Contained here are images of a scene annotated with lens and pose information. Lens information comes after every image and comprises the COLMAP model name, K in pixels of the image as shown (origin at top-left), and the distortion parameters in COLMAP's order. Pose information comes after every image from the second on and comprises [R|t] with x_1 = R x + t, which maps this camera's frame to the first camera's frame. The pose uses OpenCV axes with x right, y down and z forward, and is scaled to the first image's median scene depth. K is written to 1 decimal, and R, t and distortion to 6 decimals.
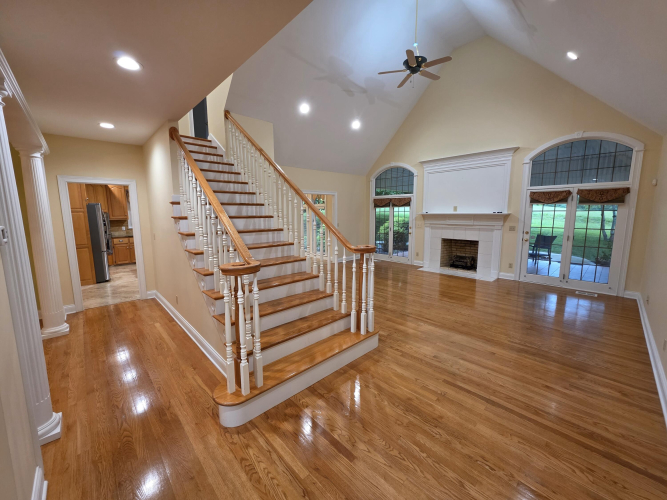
lens RADIAL K [[267.4, 0, 333.8], [0, 267.4, 249.0], [0, 0, 1]] dist [0.001875, 0.000106]
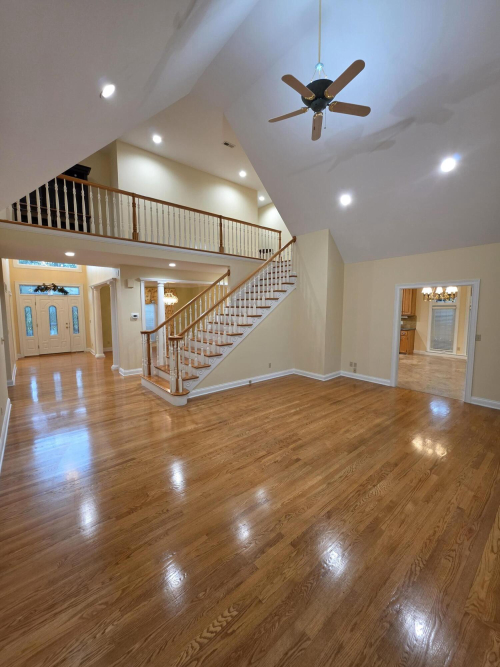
lens RADIAL K [[267.4, 0, 253.2], [0, 267.4, 332.9], [0, 0, 1]] dist [0.001875, 0.000106]
pose [[-0.062166, 0.099500, -0.993094, 0.816013], [-0.129071, 0.985861, 0.106855, -0.128635], [0.989685, 0.134822, -0.048445, 0.755837]]
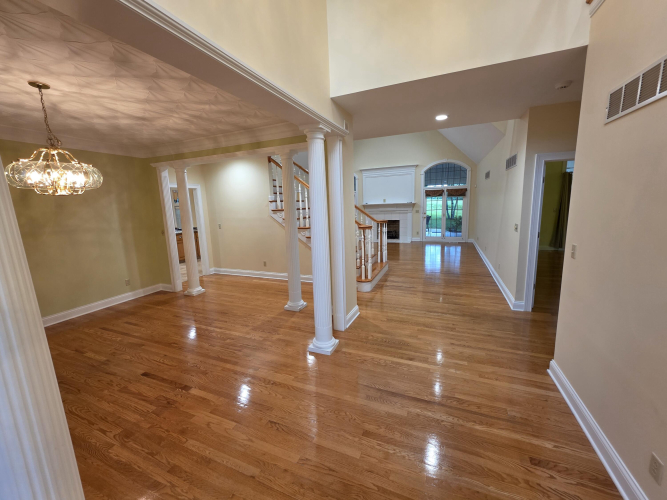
lens RADIAL K [[267.4, 0, 333.6], [0, 267.4, 249.0], [0, 0, 1]] dist [0.001875, 0.000106]
pose [[0.918132, -0.095362, 0.384629, -0.543090], [0.084626, 0.995406, 0.044787, 0.043913], [-0.387133, -0.008571, 0.921984, -0.404102]]
